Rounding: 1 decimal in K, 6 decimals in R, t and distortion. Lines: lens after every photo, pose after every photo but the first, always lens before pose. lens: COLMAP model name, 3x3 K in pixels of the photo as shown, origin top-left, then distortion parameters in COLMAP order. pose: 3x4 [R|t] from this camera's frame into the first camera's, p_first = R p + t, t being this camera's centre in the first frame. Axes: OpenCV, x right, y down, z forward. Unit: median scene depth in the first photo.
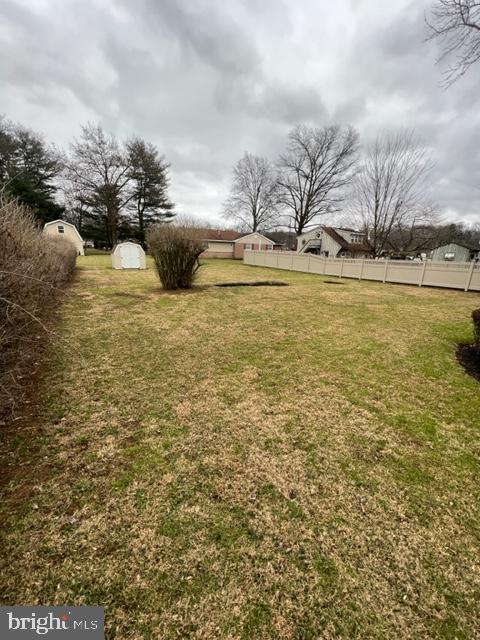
lens RADIAL K [[255.2, 0, 238.5], [0, 255.2, 320.5], [0, 0, 1]] dist [-0.000755, -0.000093]
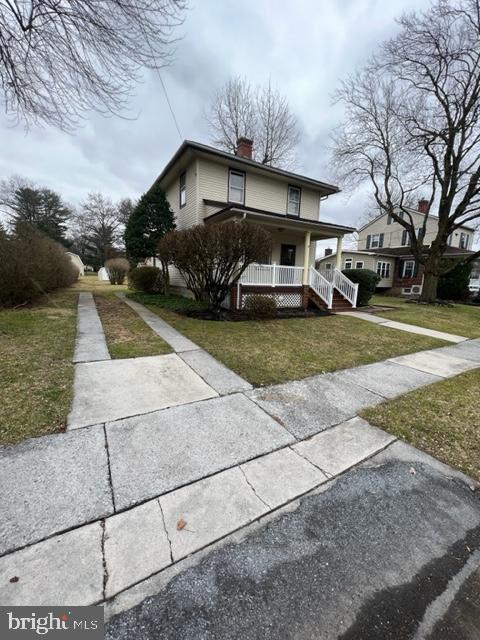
lens RADIAL K [[255.2, 0, 238.5], [0, 255.2, 320.5], [0, 0, 1]] dist [-0.000755, -0.000093]
pose [[0.999991, 0.004188, 0.000464, 0.232285], [-0.004127, 0.995614, -0.093463, 0.111685], [-0.000854, 0.093460, 0.995623, -0.359914]]
